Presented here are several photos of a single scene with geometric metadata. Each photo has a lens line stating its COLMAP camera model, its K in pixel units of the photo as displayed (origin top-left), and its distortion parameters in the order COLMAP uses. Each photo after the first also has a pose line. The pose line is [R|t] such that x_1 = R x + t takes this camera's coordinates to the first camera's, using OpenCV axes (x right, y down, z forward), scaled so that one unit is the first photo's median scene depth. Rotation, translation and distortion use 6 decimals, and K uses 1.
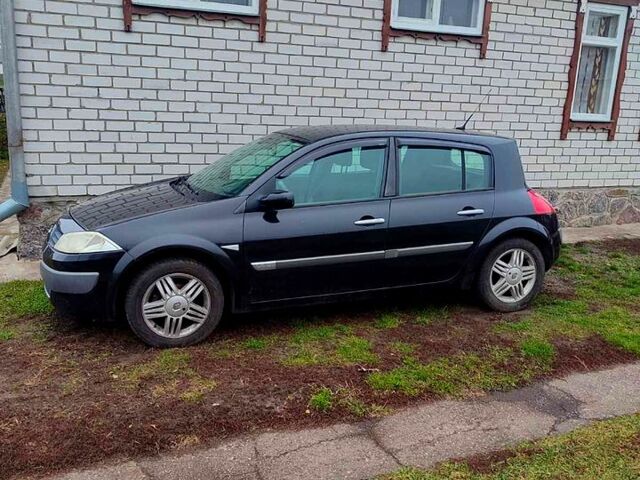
lens RADIAL K [[602.6, 0, 320.0], [0, 602.6, 240.0], [0, 0, 1]] dist [0.007765, 0.007694]
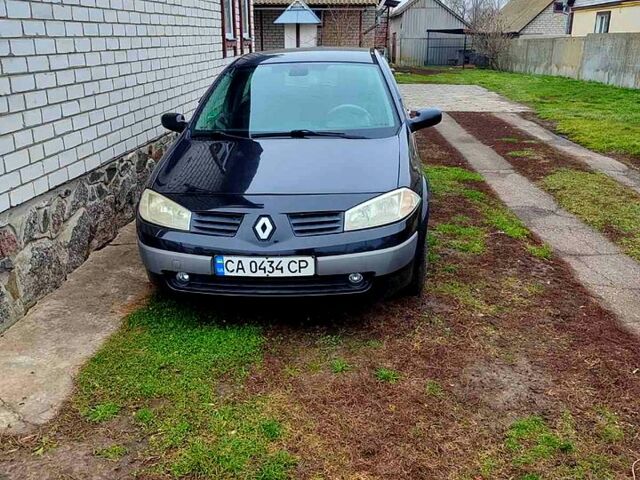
lens RADIAL K [[602.6, 0, 320.0], [0, 602.6, 240.0], [0, 0, 1]] dist [0.007765, 0.007694]
pose [[0.423314, -0.336403, 0.841212, -1.231397], [0.236609, 0.937334, 0.255776, -0.202890], [-0.874541, 0.090765, 0.476383, 0.745707]]
